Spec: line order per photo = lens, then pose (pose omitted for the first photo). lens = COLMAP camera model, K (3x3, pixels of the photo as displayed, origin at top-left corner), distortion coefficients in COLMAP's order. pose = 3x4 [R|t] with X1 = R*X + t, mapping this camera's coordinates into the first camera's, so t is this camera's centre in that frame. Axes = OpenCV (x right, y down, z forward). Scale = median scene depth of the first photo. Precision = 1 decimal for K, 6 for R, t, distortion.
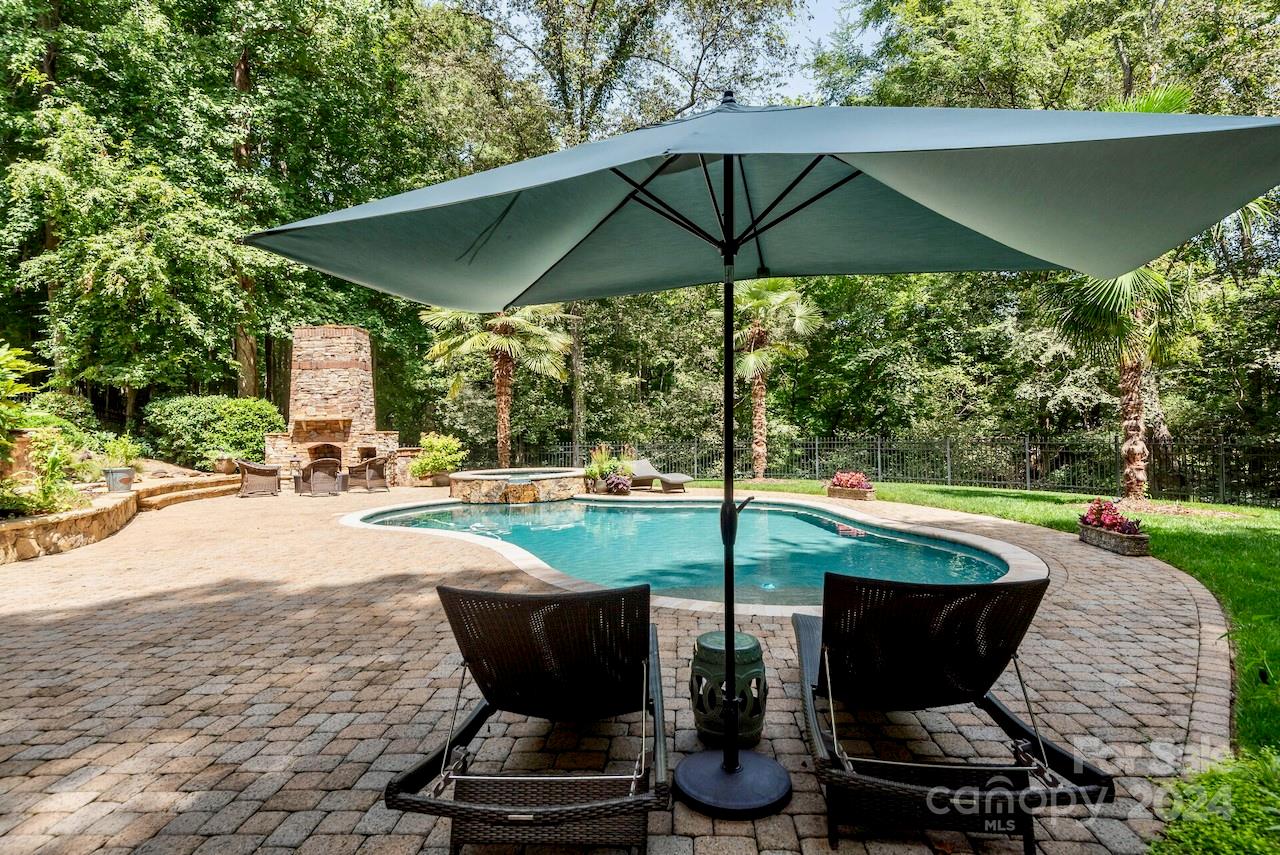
lens RADIAL K [[689.8, 0, 640.0], [0, 689.8, 427.5], [0, 0, 1]] dist [-0.000775, -0.000159]
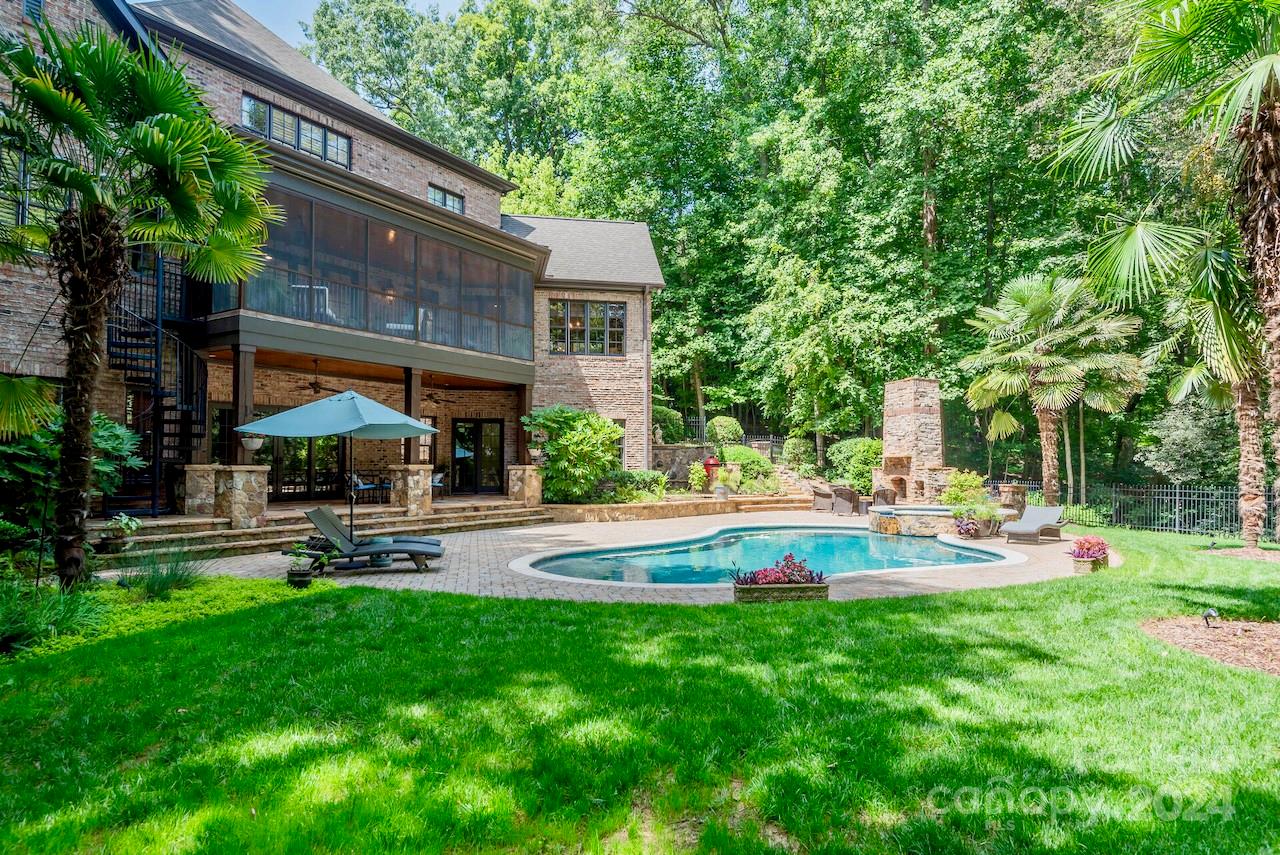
lens RADIAL K [[769.9, 0, 640.0], [0, 769.9, 427.5], [0, 0, 1]] dist [0.002735, 0.000629]
pose [[0.212483, -0.028255, -0.976756, 0.768287], [0.004014, 0.999599, -0.028043, -0.025657], [0.977157, 0.002037, 0.212511, 0.248937]]
